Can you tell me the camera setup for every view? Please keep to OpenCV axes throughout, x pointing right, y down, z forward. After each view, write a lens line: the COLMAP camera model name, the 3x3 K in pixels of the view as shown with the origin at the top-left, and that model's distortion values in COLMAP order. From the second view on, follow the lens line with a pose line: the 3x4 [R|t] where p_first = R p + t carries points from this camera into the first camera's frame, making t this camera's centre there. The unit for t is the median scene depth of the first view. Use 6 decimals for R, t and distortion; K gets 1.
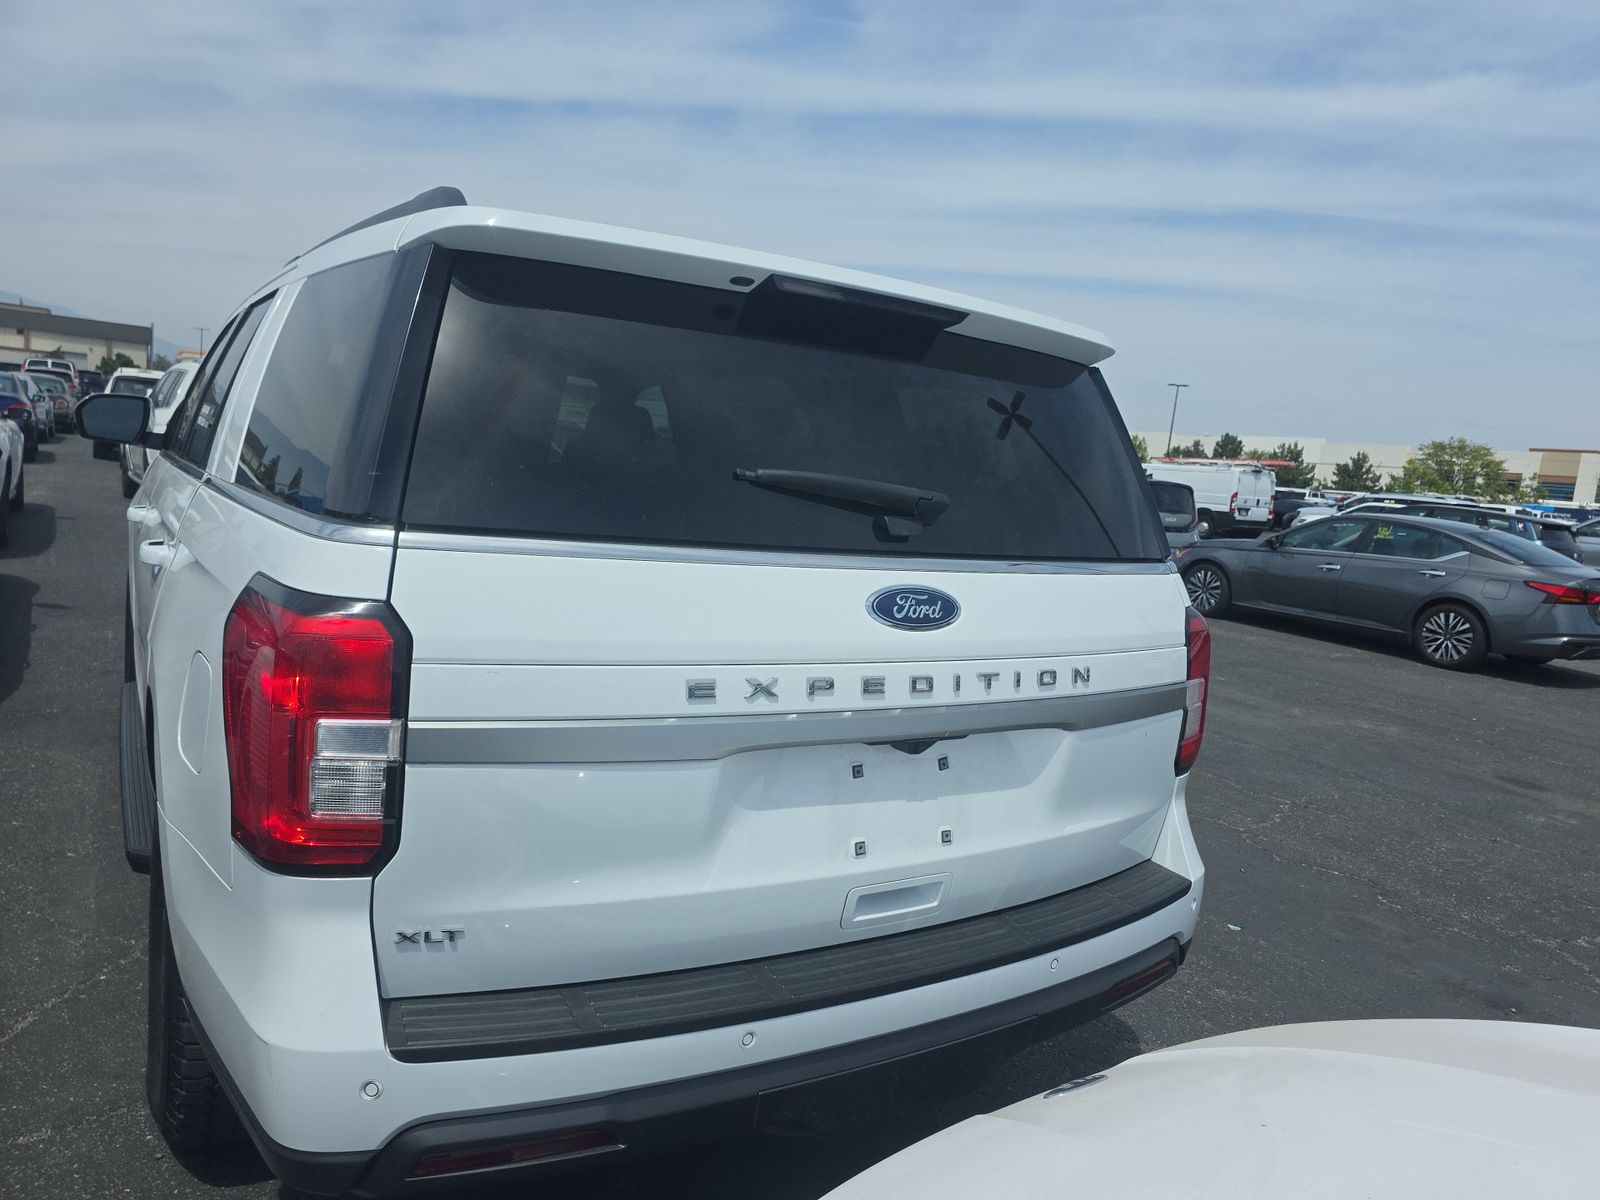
lens RADIAL K [[1087.1, 0, 838.9], [0, 1087.1, 601.3], [0, 0, 1]] dist [0.062963, -0.061332]
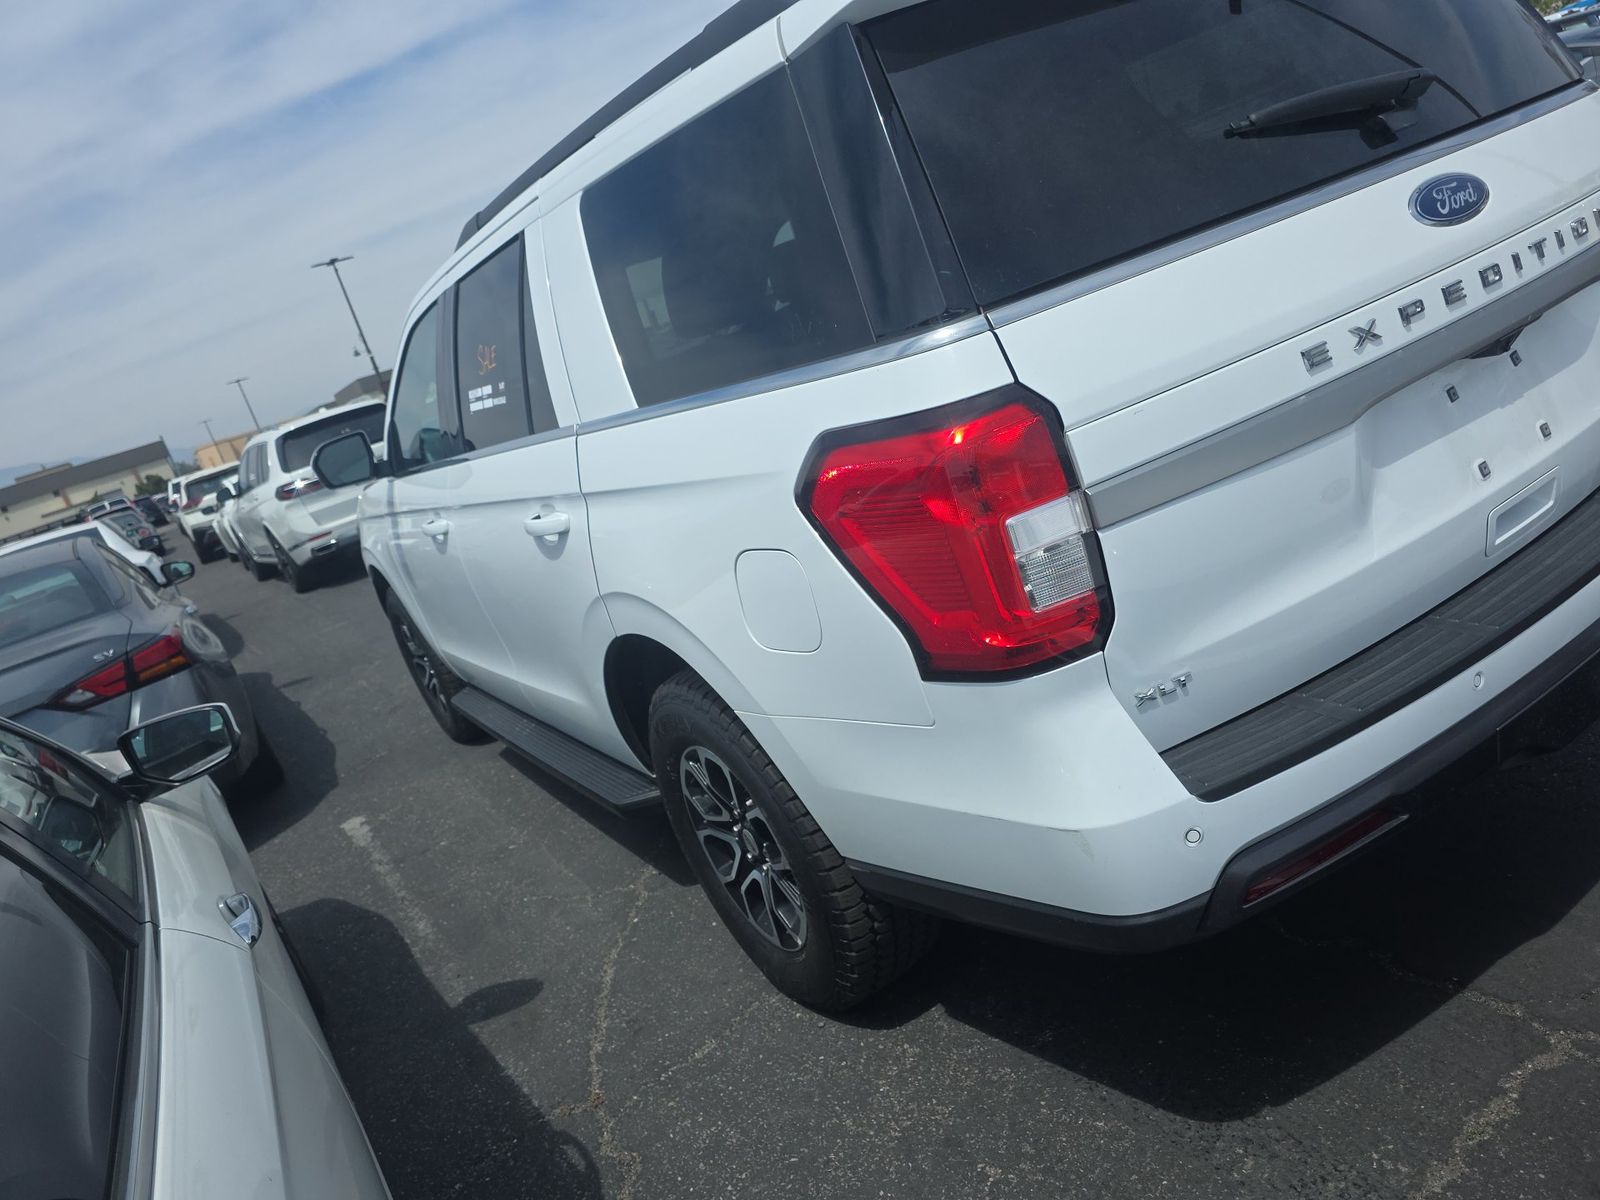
lens RADIAL K [[1087.1, 0, 838.9], [0, 1087.1, 601.3], [0, 0, 1]] dist [0.062963, -0.061332]
pose [[0.918397, -0.376904, -0.120375, -0.423626], [0.391083, 0.910882, 0.131714, -0.009193], [0.060004, -0.168042, 0.983952, 0.026312]]
